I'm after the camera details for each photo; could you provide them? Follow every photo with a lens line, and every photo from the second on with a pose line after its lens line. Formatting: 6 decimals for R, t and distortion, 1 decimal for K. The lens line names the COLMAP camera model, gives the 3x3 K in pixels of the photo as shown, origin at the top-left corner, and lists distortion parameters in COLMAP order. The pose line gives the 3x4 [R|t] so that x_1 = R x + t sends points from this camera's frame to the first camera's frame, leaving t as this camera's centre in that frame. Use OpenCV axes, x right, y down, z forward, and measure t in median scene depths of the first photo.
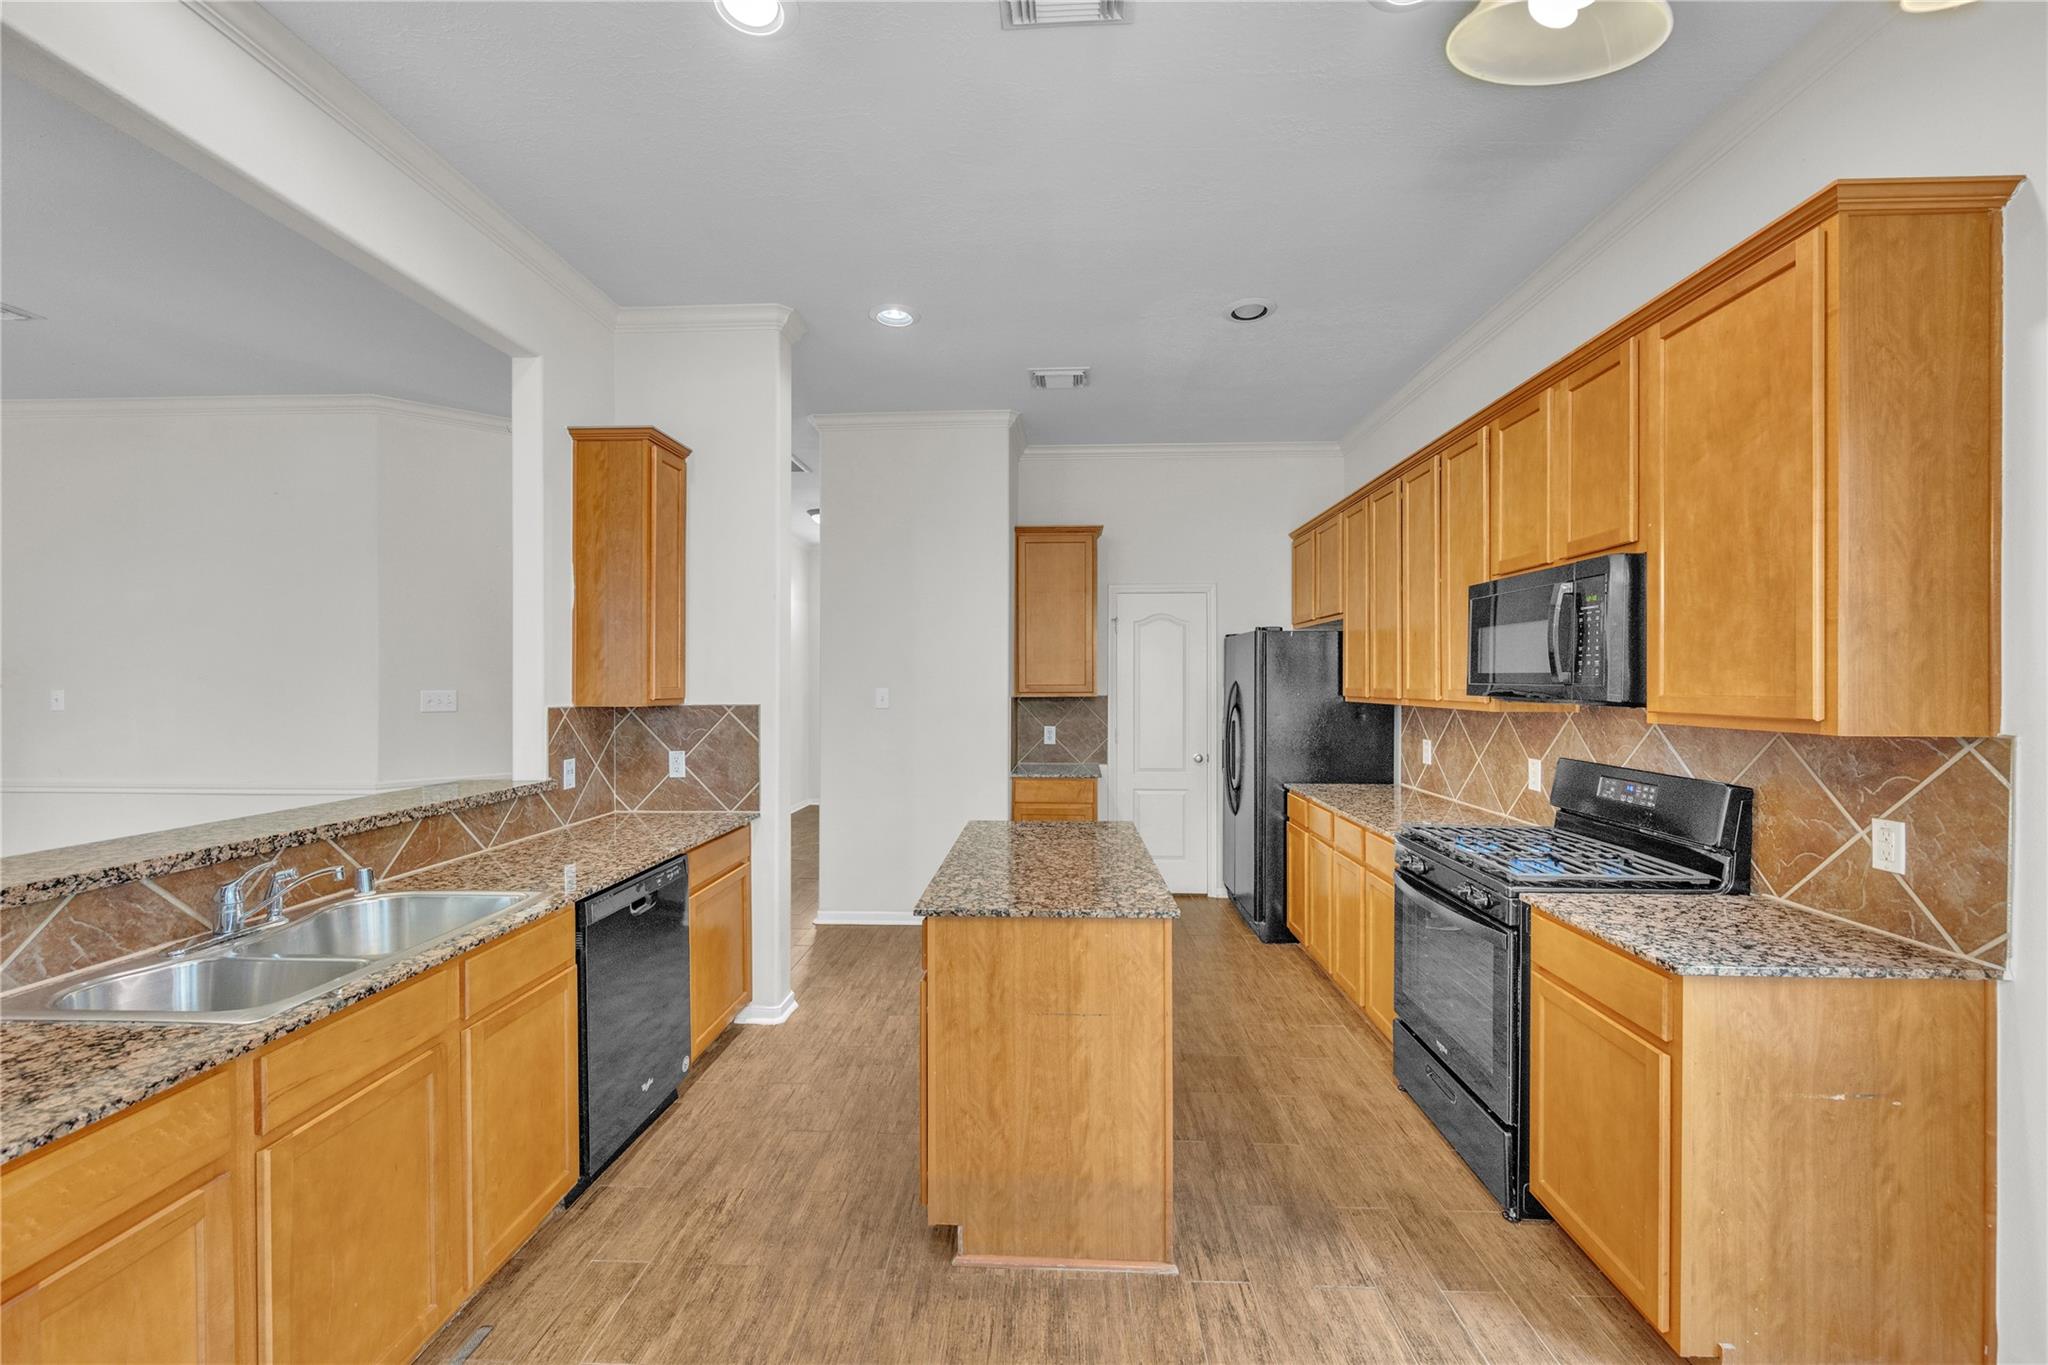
lens RADIAL K [[808.9, 0, 1024.6], [0, 808.9, 679.7], [0, 0, 1]] dist [-0.001162, -0.000176]
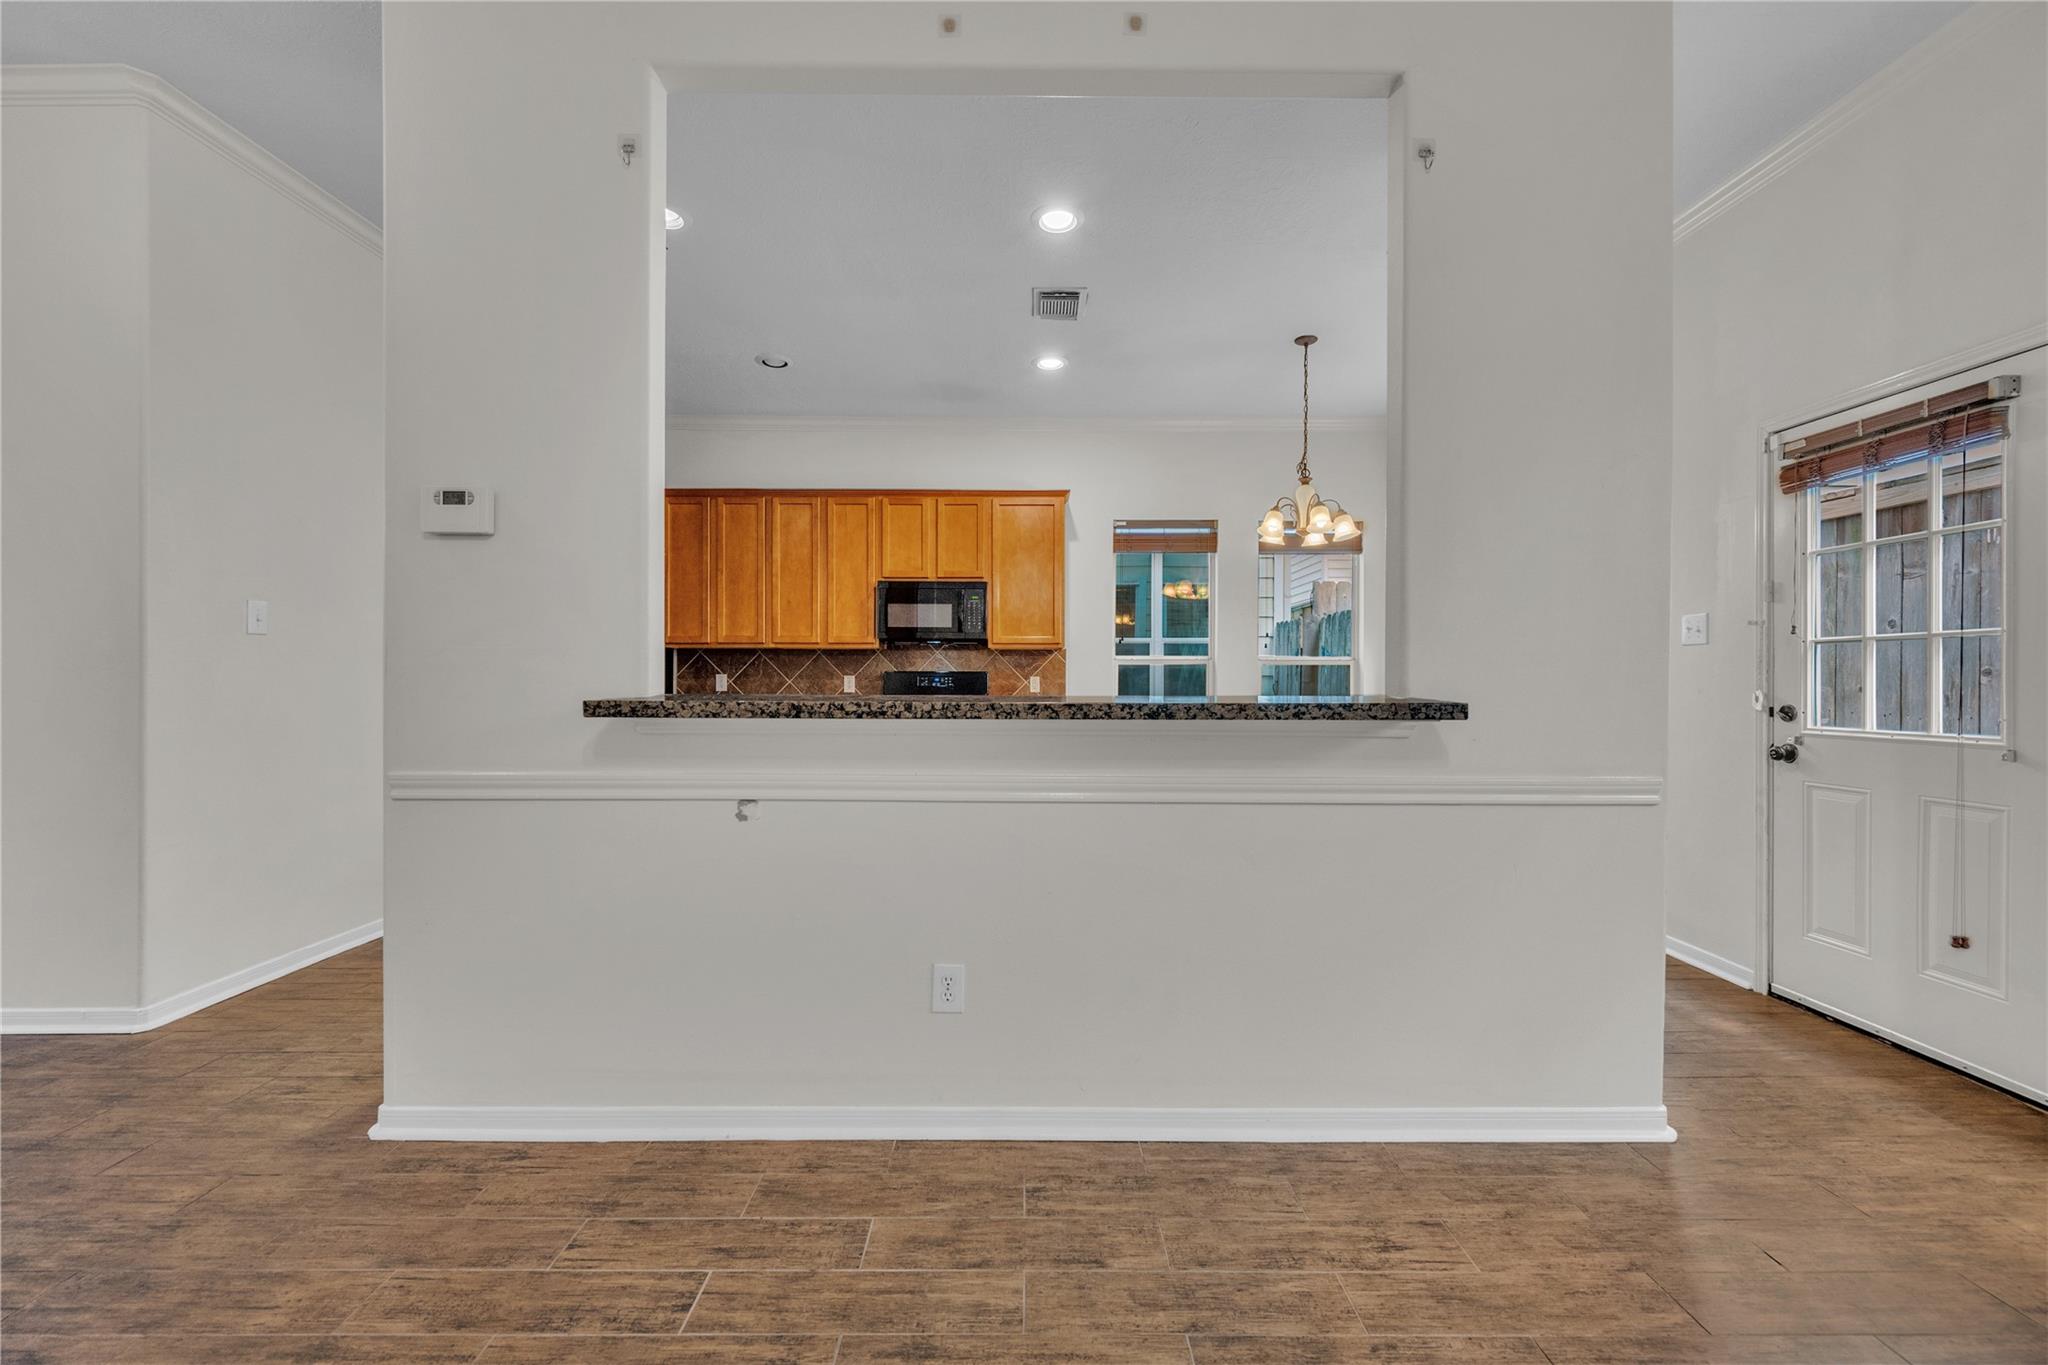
lens RADIAL K [[808.9, 0, 1027.4], [0, 808.9, 684.3], [0, 0, 1]] dist [-0.001162, -0.000176]
pose [[-0.054825, -0.006398, 0.998475, -1.799401], [-0.002649, 0.999977, 0.006262, 0.150303], [-0.998492, -0.002301, -0.054841, 0.989650]]
